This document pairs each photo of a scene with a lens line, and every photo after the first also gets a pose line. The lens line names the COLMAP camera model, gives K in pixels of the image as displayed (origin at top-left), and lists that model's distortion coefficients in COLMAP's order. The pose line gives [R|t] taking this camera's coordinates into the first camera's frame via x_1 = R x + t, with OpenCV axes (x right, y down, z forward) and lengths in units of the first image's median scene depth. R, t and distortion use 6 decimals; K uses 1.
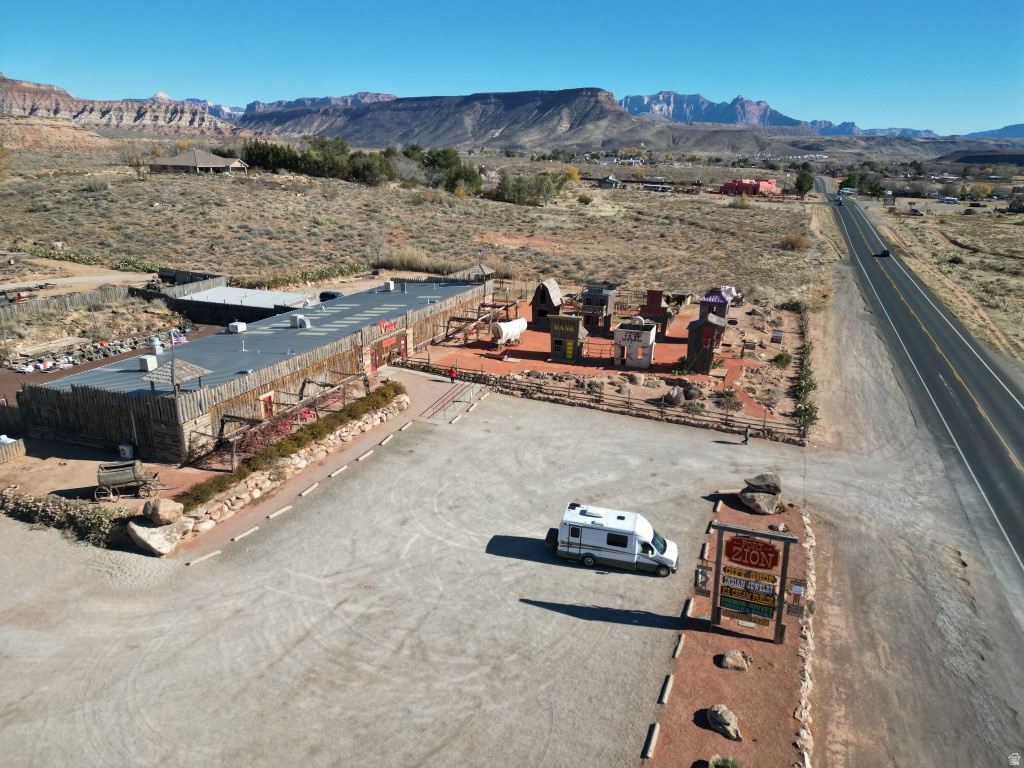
lens RADIAL K [[709.4, 0, 512.0], [0, 709.4, 384.0], [0, 0, 1]] dist [0.089809, -0.089241]
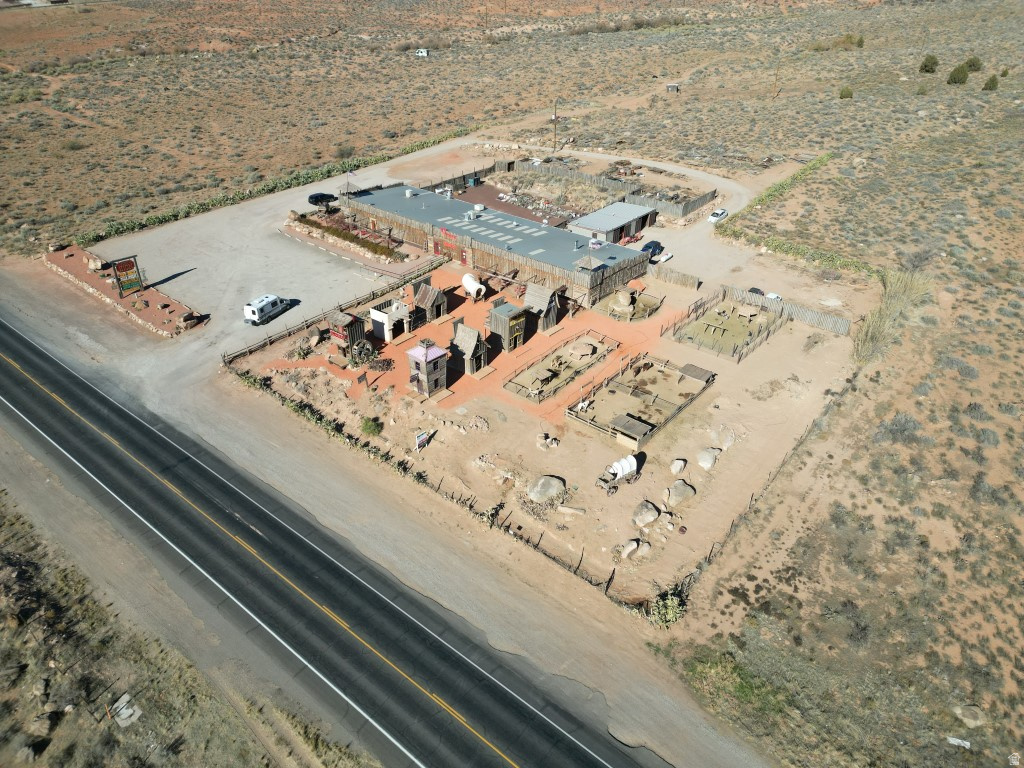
lens RADIAL K [[709.4, 0, 512.0], [0, 709.4, 384.0], [0, 0, 1]] dist [0.089809, -0.089241]
pose [[-0.314904, 0.491195, -0.812134, 1.424684], [-0.302131, 0.759279, 0.576378, -0.914273], [0.899751, 0.426875, -0.090695, 1.664695]]
